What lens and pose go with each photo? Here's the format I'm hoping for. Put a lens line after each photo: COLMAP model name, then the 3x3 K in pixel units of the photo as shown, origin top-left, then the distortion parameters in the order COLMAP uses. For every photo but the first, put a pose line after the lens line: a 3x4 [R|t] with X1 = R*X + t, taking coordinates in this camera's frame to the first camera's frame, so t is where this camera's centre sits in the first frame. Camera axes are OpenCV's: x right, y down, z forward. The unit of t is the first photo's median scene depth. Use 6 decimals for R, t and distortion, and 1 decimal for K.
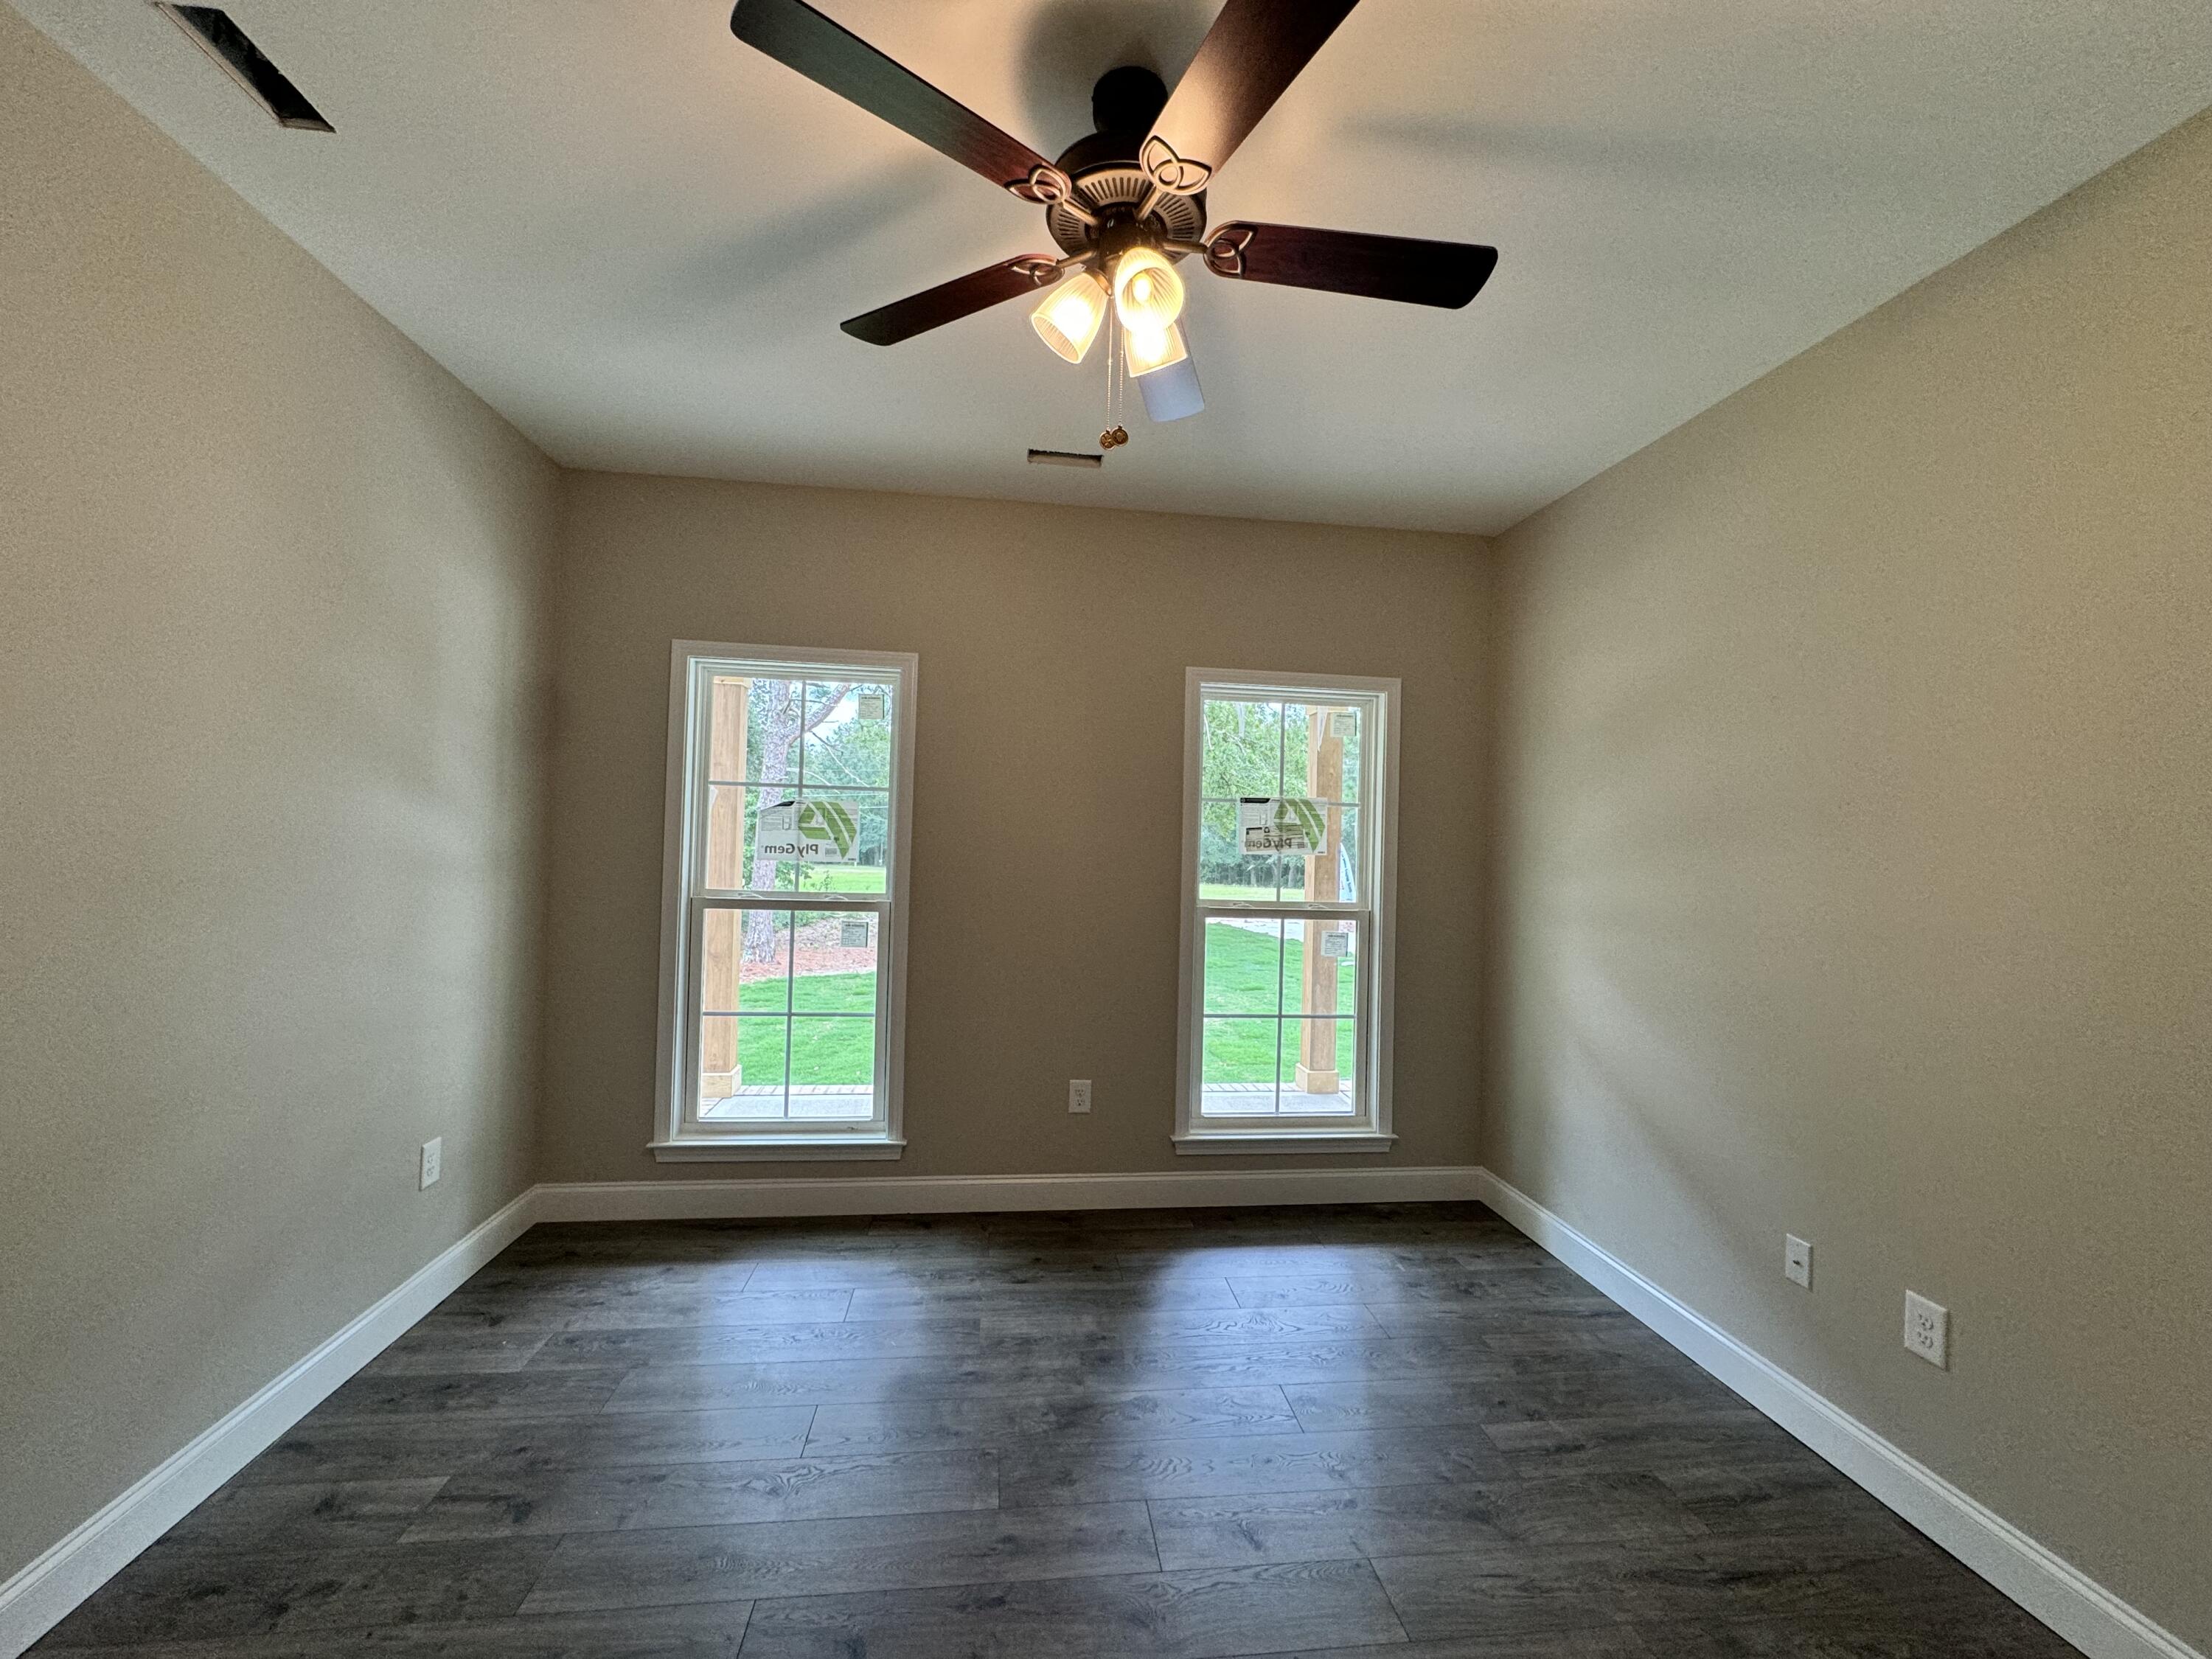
lens RADIAL K [[909.8, 0, 1106.0], [0, 909.8, 829.5], [0, 0, 1]] dist [-0.000995, -0.000064]
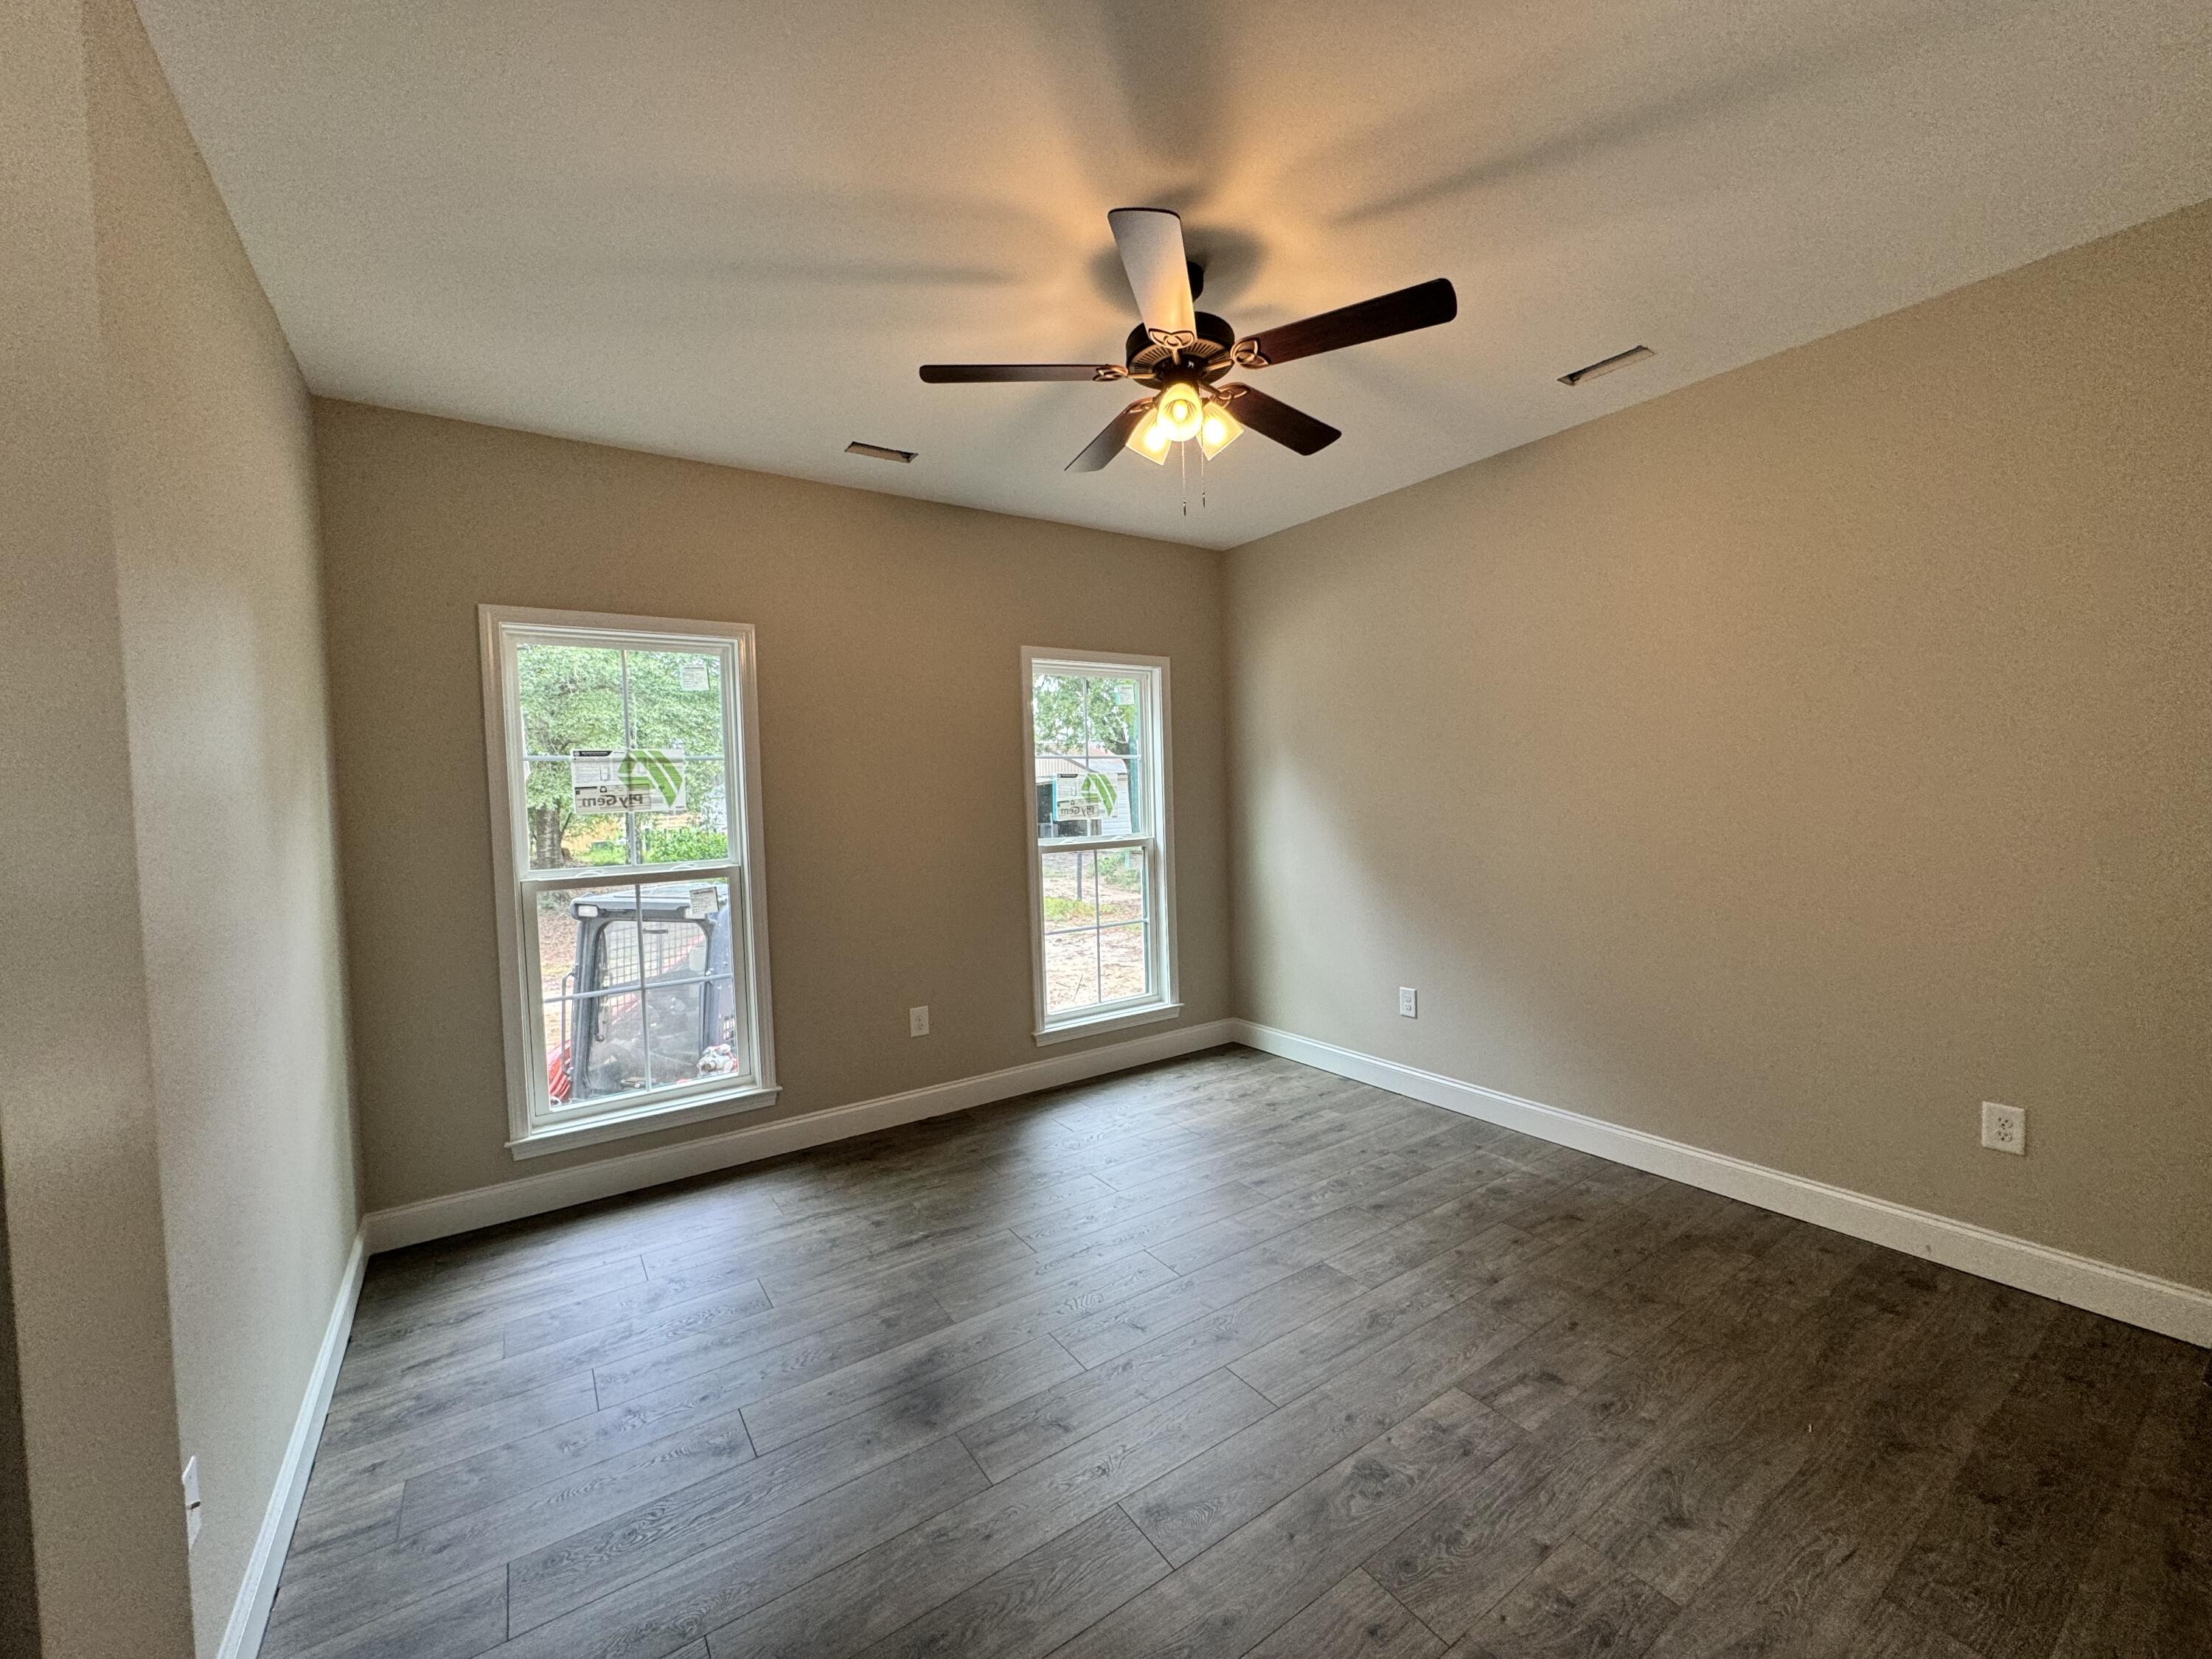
lens RADIAL K [[875.0, 0, 1106.0], [0, 875.0, 829.5], [0, 0, 1]] dist [0.000120, -0.000003]
pose [[0.883834, -0.071098, 0.462365, -0.350064], [0.045147, 0.996733, 0.066967, -0.013739], [-0.465616, -0.038314, 0.884157, -0.084691]]
